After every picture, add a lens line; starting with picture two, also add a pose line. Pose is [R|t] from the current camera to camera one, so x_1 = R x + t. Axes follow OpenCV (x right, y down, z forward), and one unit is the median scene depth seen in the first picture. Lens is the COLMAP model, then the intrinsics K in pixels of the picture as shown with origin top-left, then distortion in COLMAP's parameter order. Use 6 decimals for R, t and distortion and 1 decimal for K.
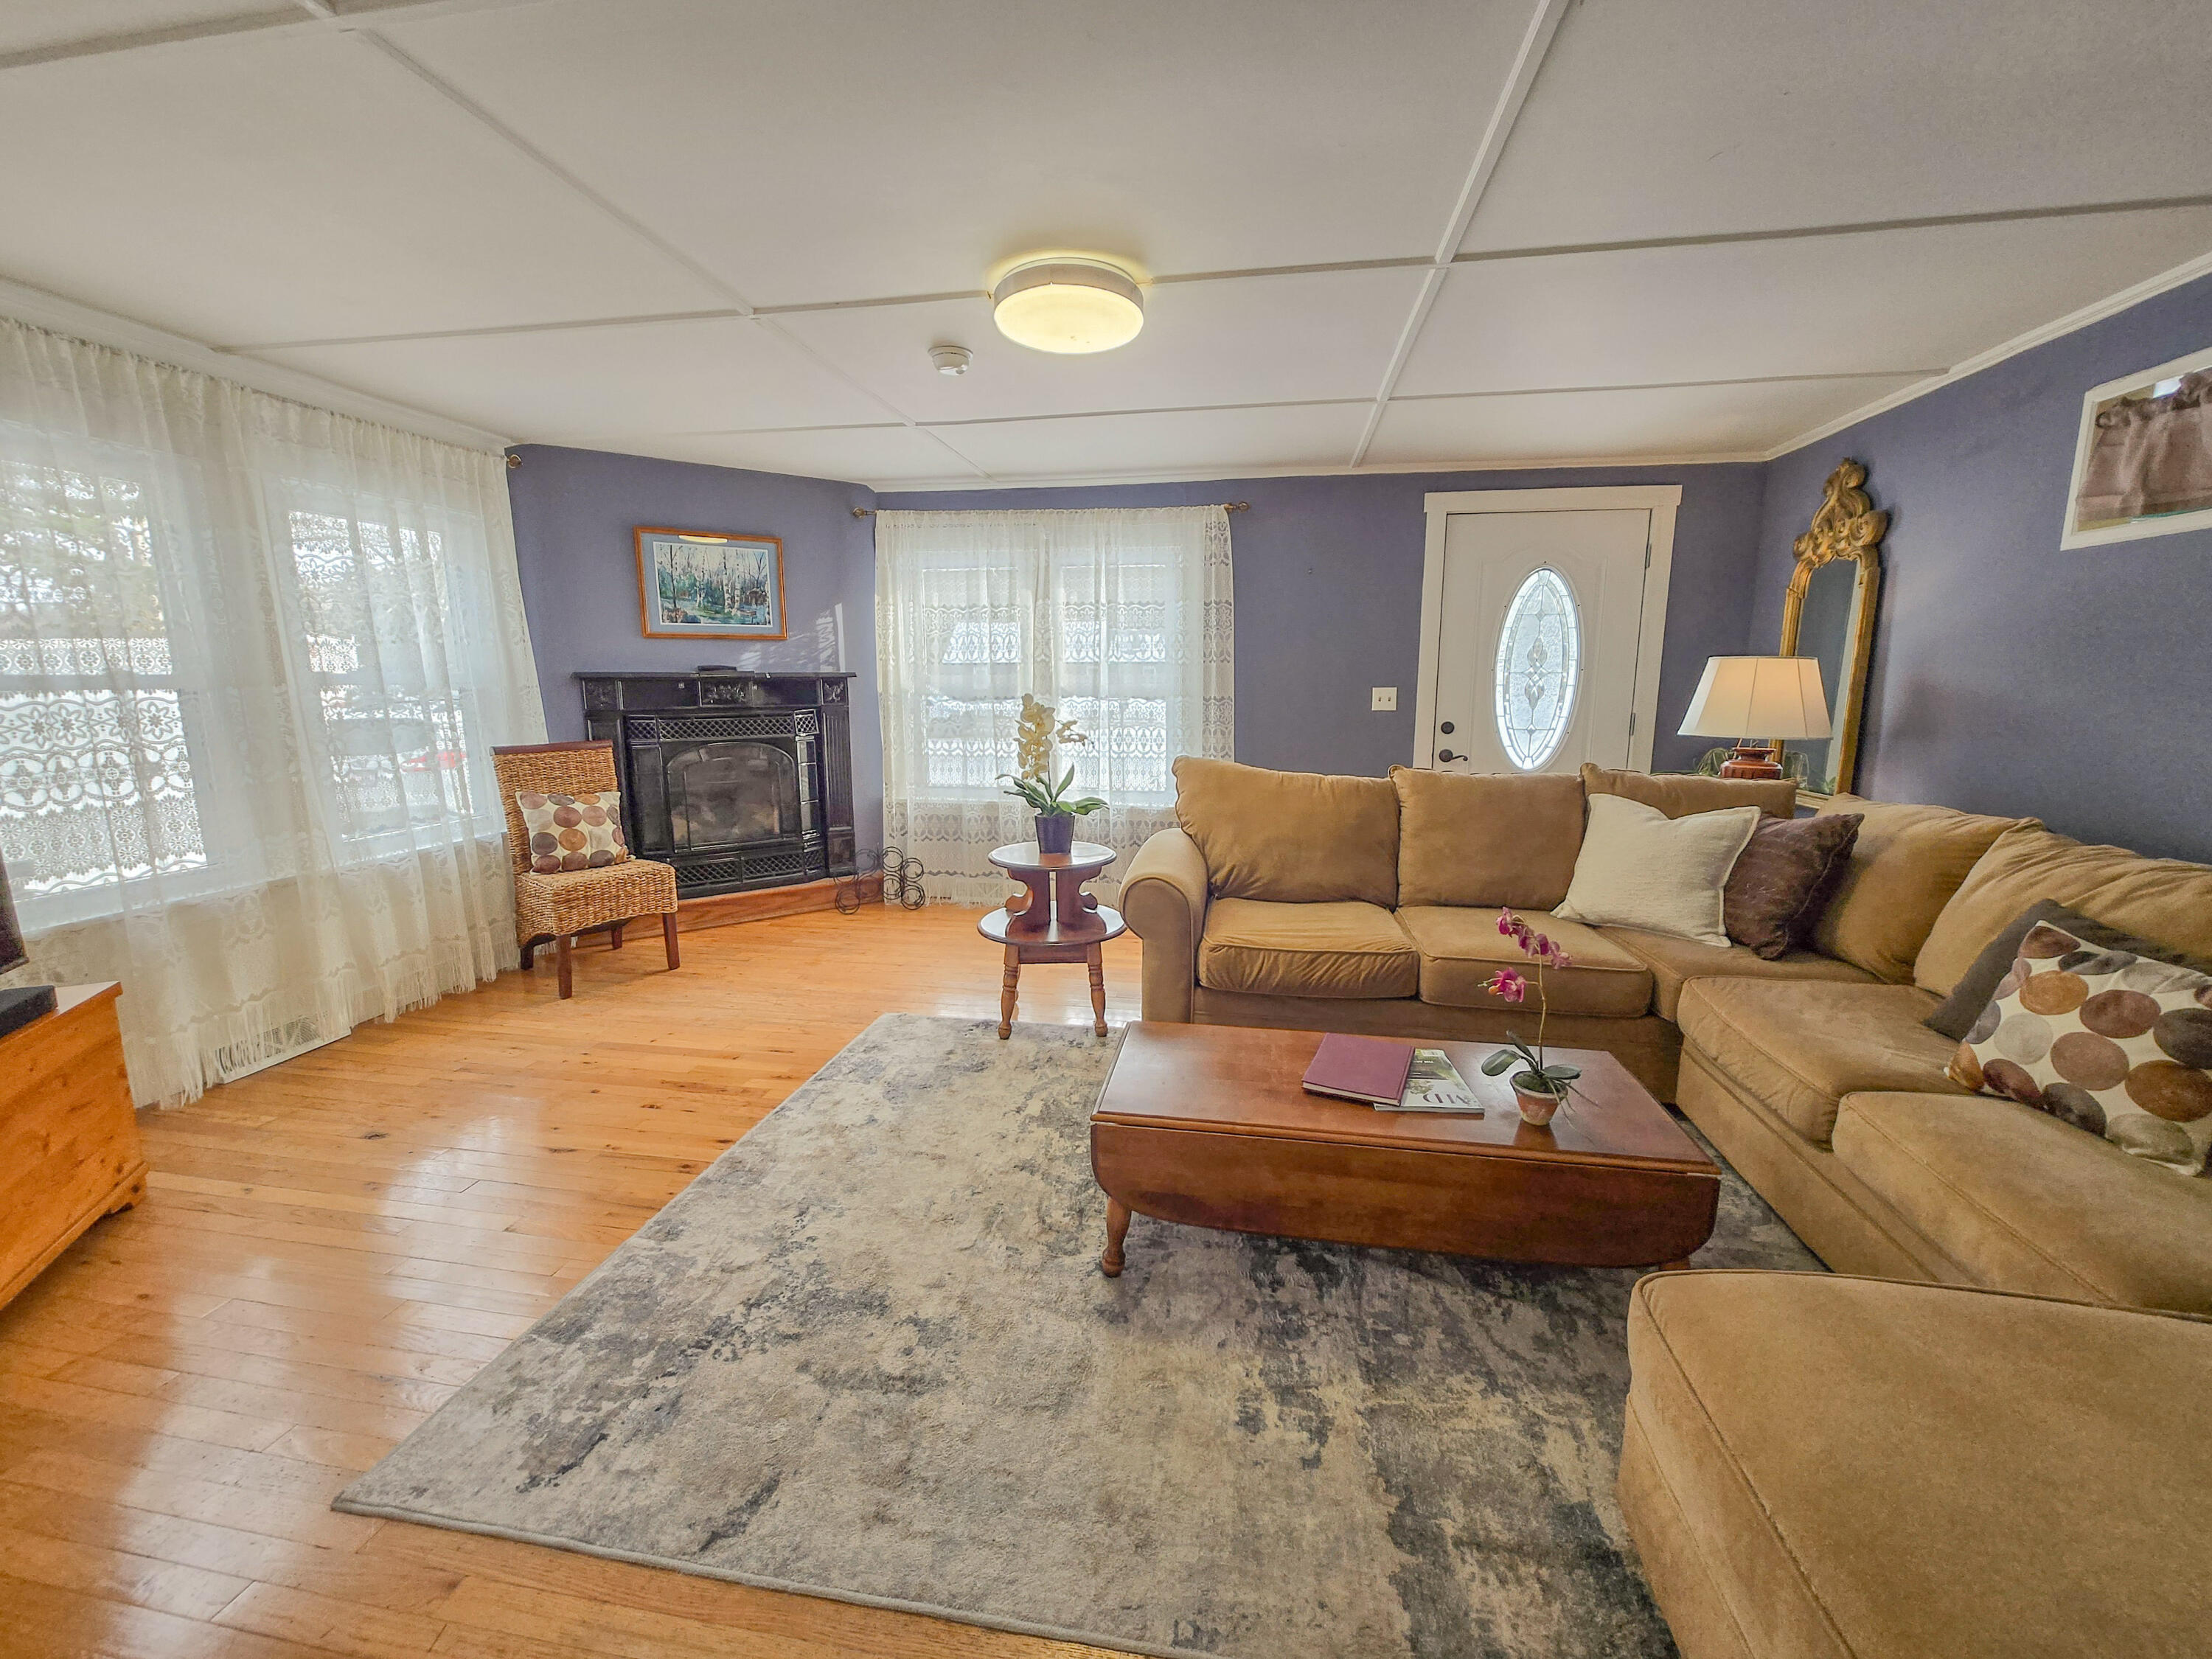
lens RADIAL K [[866.7, 0, 1128.4], [0, 866.7, 822.6], [0, 0, 1]] dist [0.000423, -0.000180]
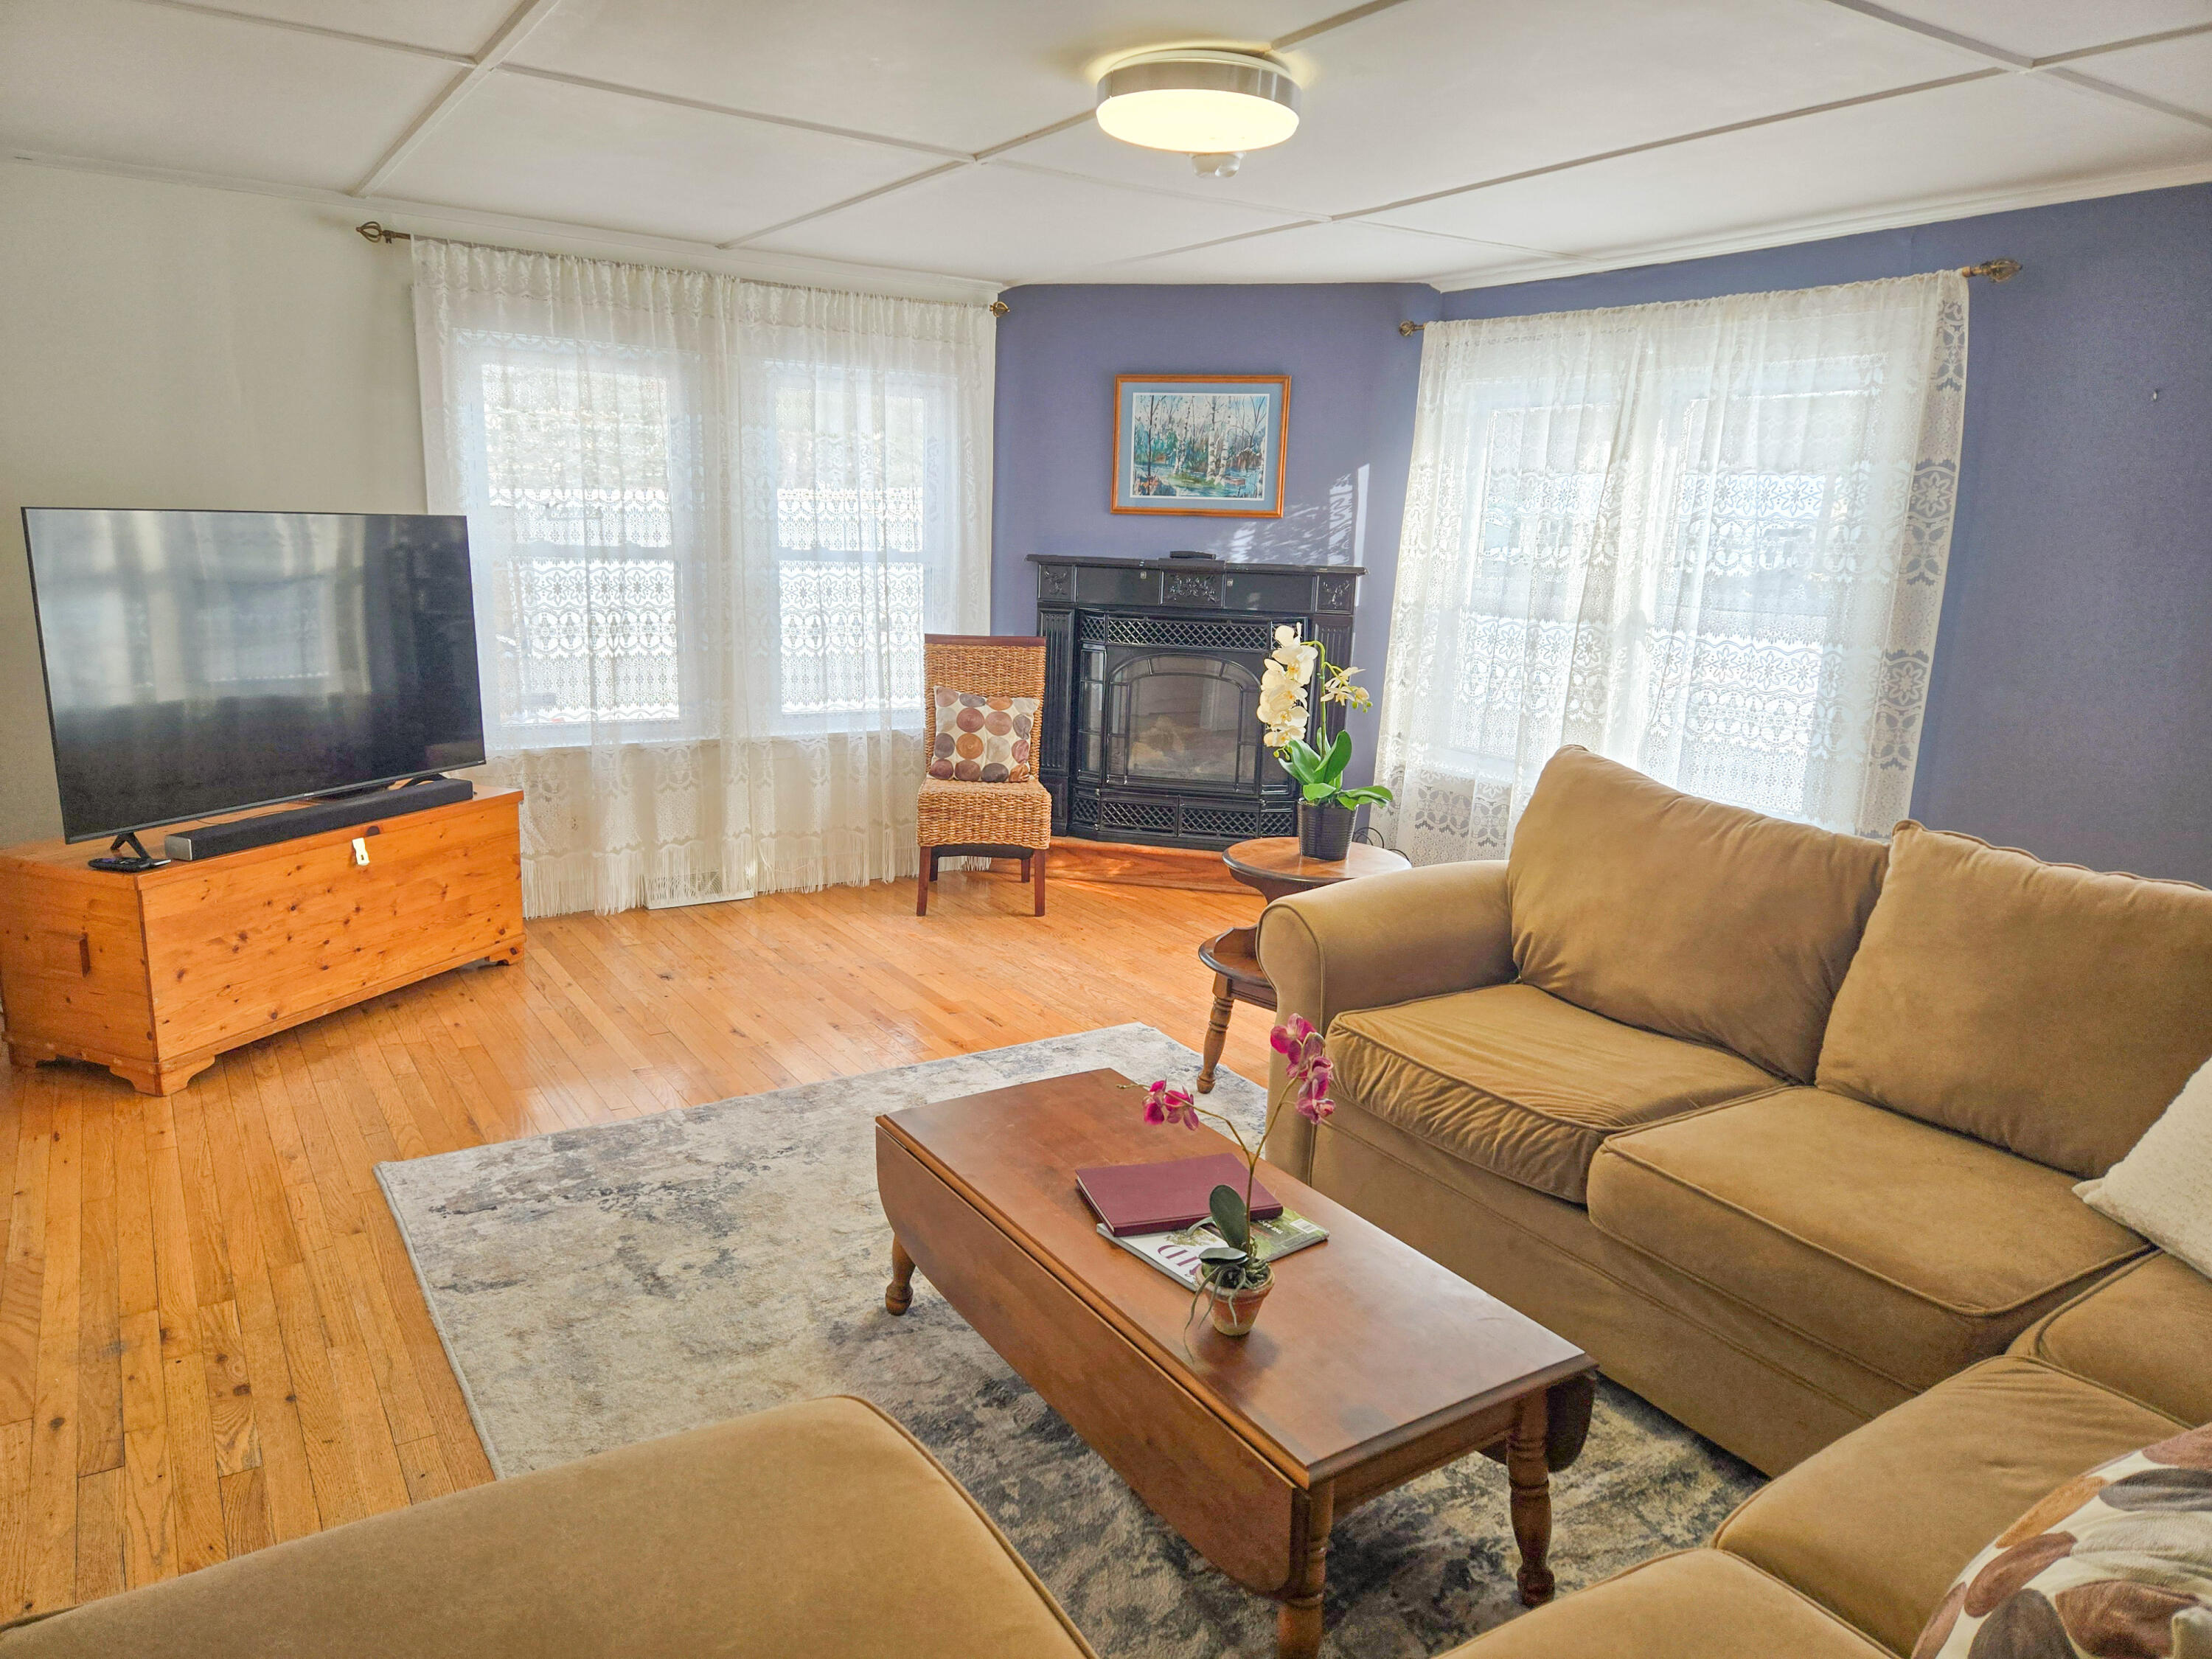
lens RADIAL K [[1480.2, 0, 1098.0], [0, 1480.2, 856.0], [0, 0, 1]] dist [0.080768, -0.065014]
pose [[0.671046, 0.191413, -0.716281, 0.712503], [-0.160076, 0.980717, 0.112111, -0.078237], [0.723929, 0.039428, 0.688747, 0.070980]]
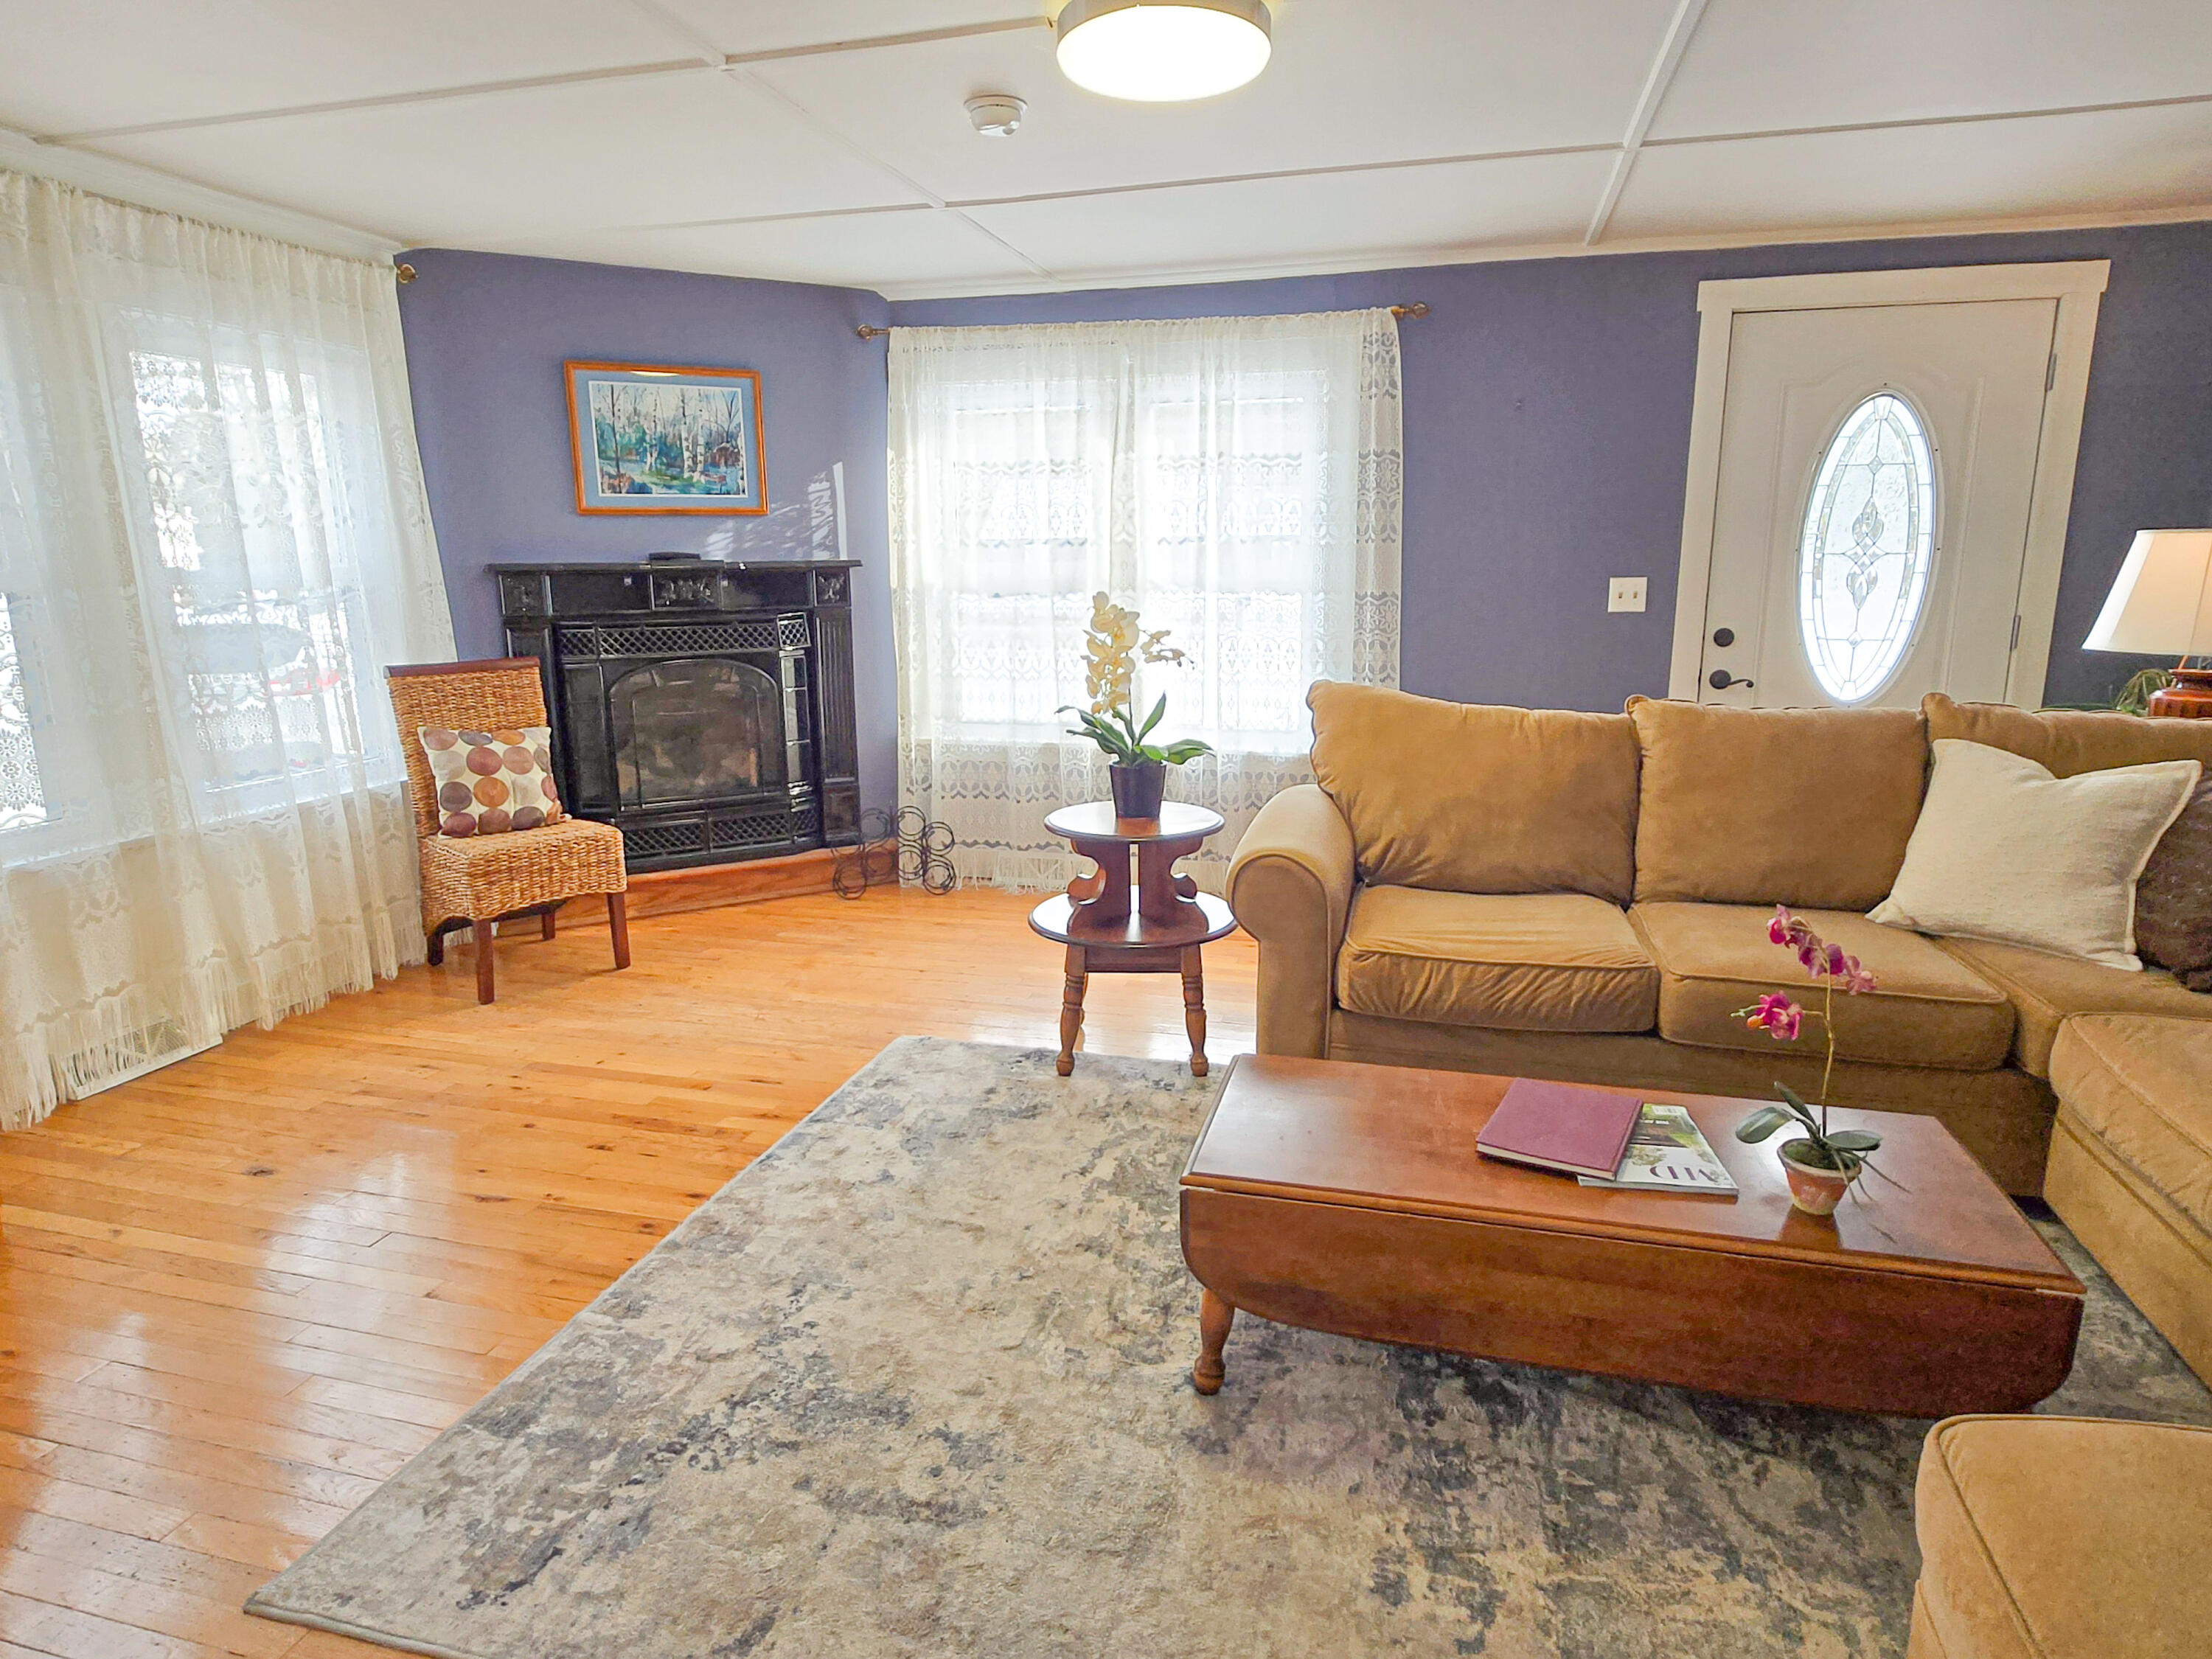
lens RADIAL K [[1263.9, 0, 1128.4], [0, 1263.9, 833.3], [0, 0, 1]] dist [0.000274, 0.000029]
pose [[0.995511, 0.013211, -0.093718, 0.005861], [-0.008703, 0.998793, 0.048346, -0.002695], [0.094243, -0.047314, 0.994424, -0.034379]]
